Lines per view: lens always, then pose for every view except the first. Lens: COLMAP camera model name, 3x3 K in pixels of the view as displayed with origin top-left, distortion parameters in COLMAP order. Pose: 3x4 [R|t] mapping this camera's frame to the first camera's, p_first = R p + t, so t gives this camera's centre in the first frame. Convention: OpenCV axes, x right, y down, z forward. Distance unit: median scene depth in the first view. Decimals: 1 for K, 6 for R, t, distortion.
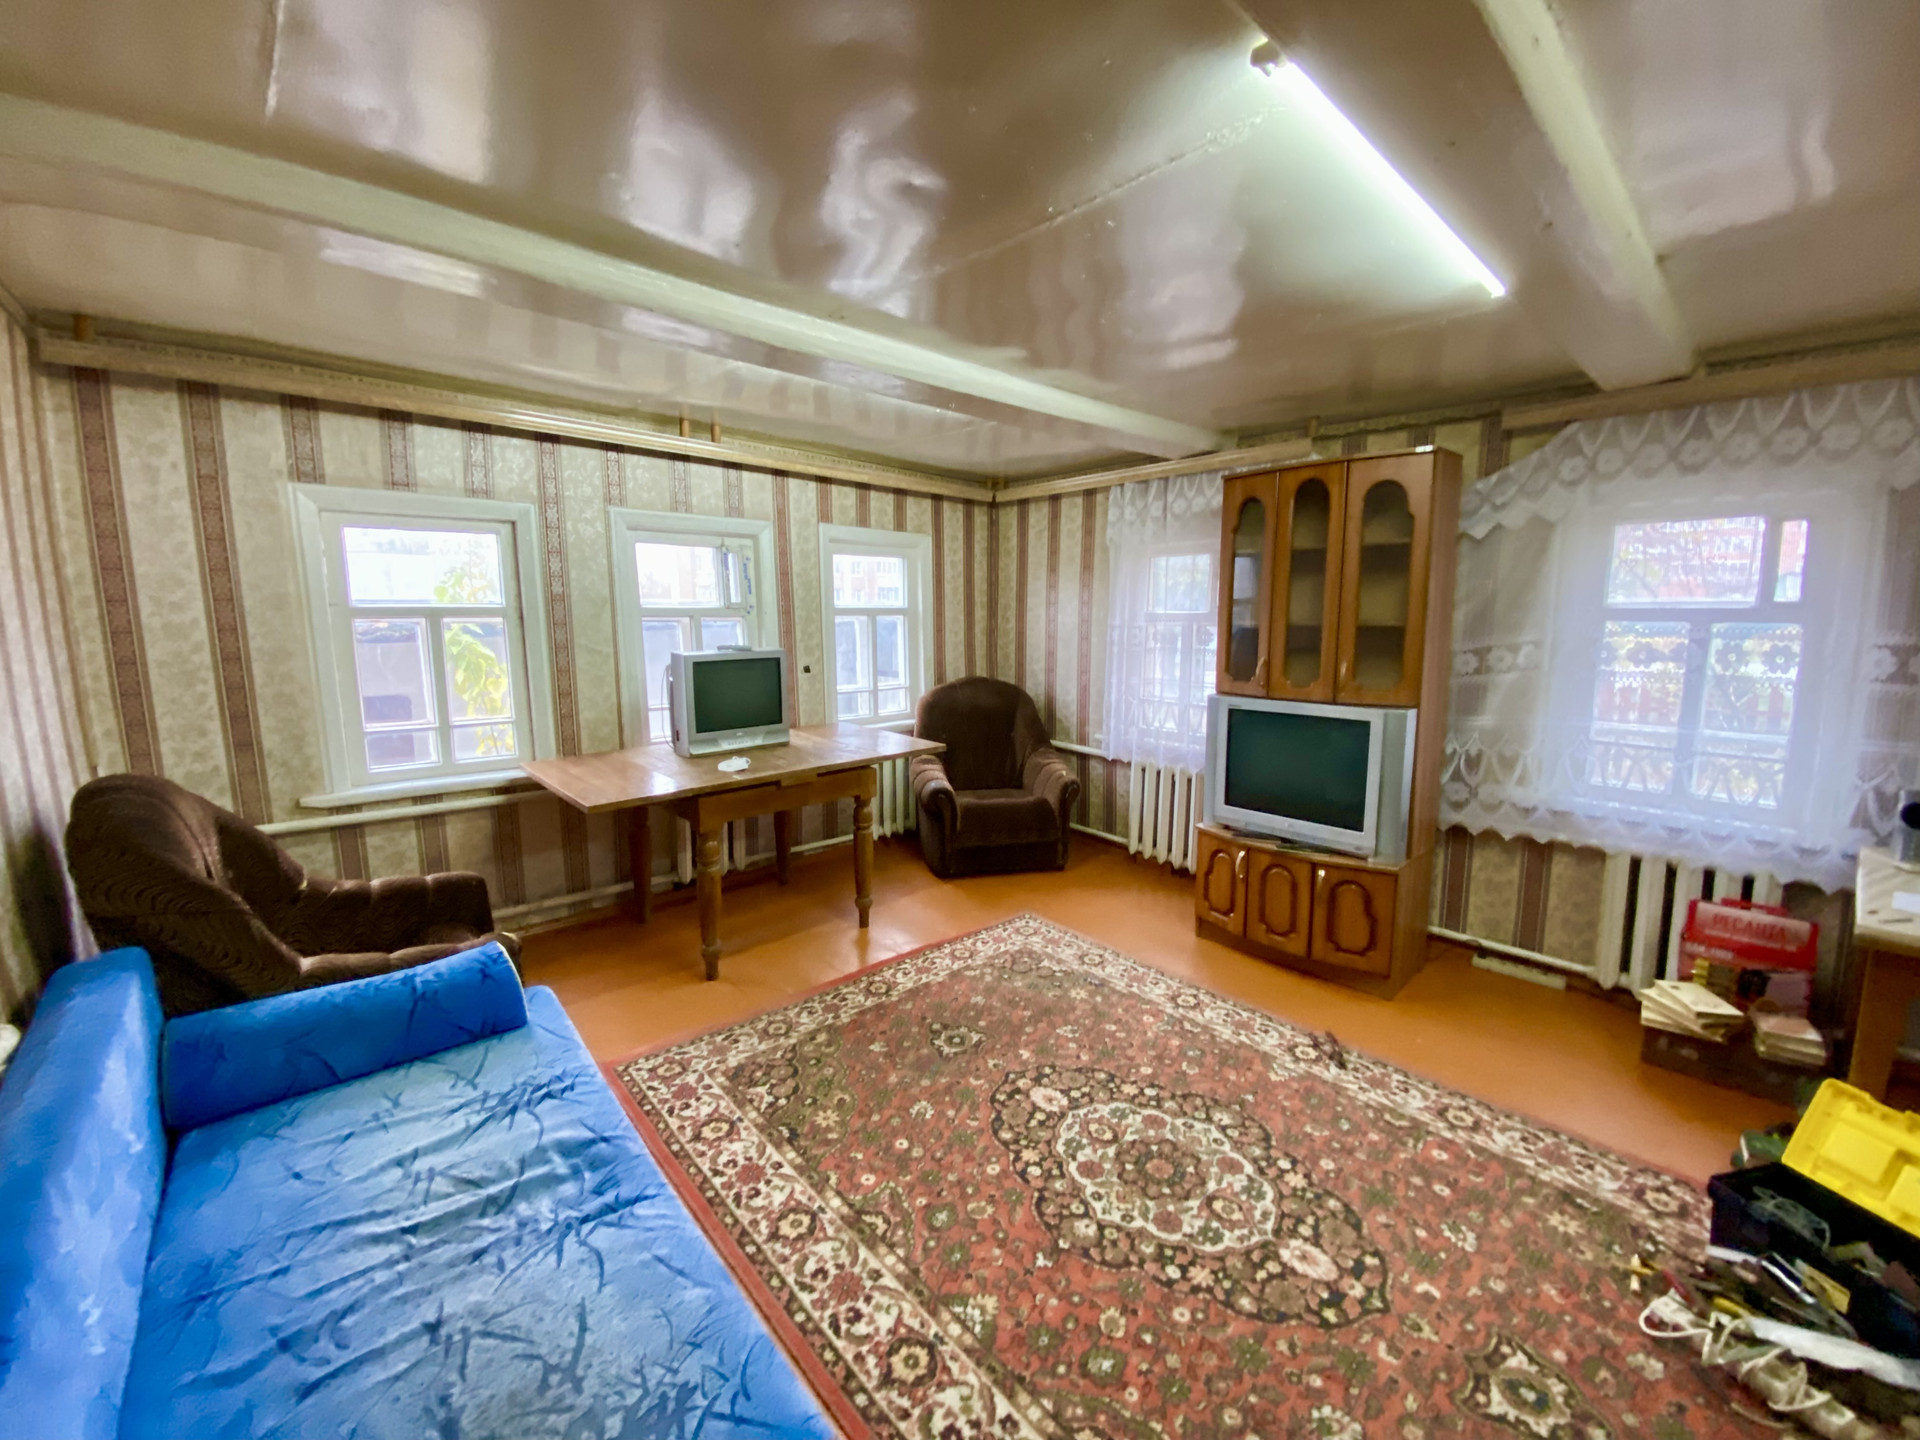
lens RADIAL K [[777.4, 0, 956.3], [0, 777.4, 709.7], [0, 0, 1]] dist [0.041161, -0.027107]
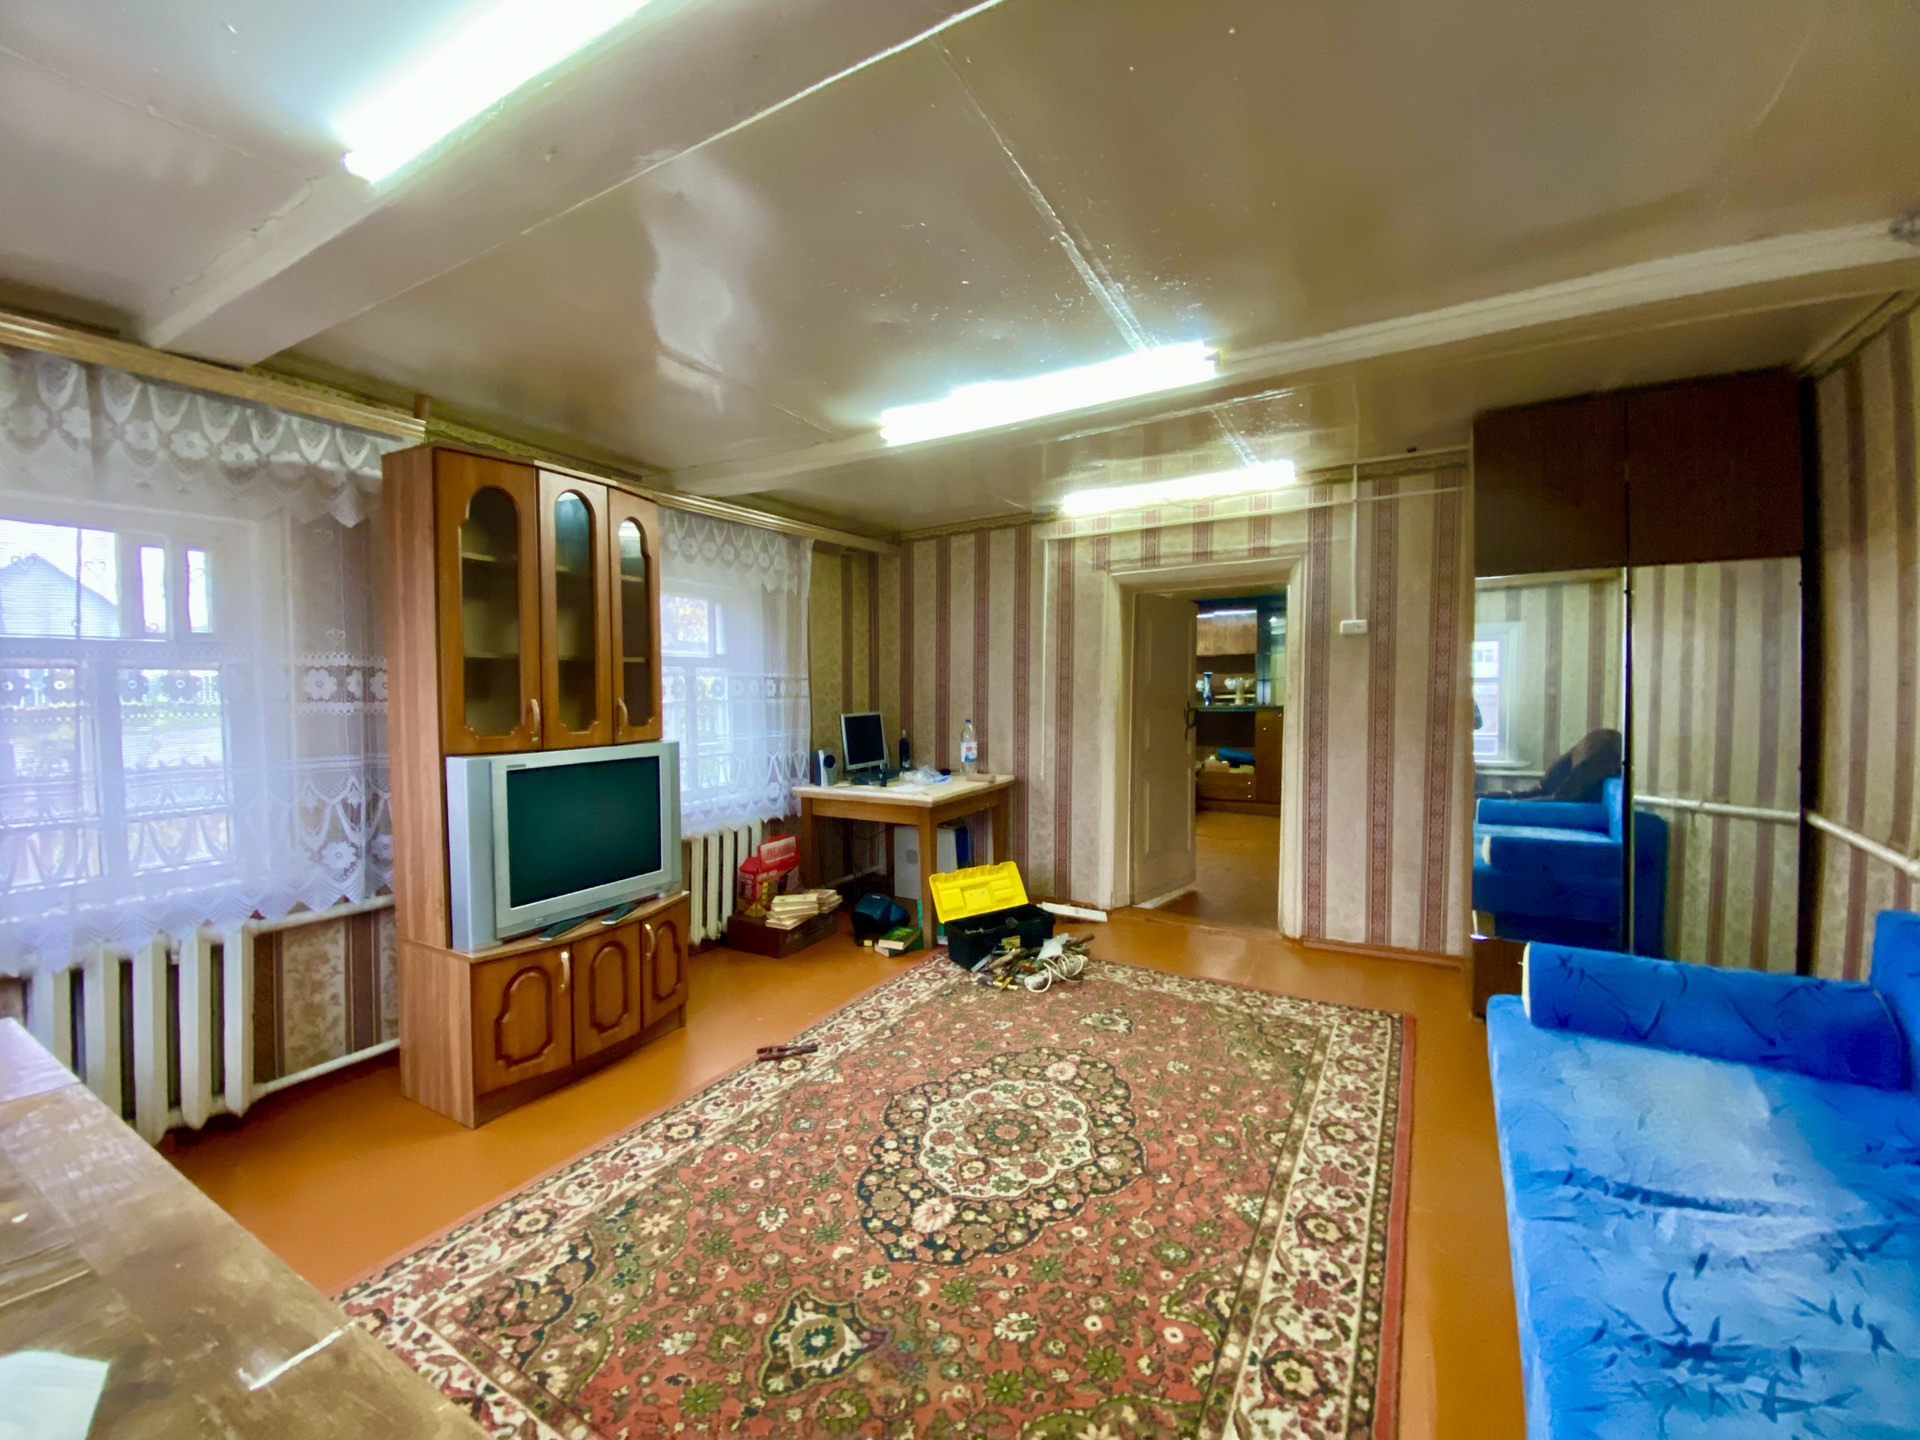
lens RADIAL K [[785.0, 0, 960.0], [0, 785.0, 720.0], [0, 0, 1]] dist [0.024119, -0.014621]
pose [[-0.321823, -0.034507, 0.946171, -0.676289], [0.132887, 0.987797, 0.081225, -0.072255], [-0.937428, 0.151874, -0.313310, 1.211270]]
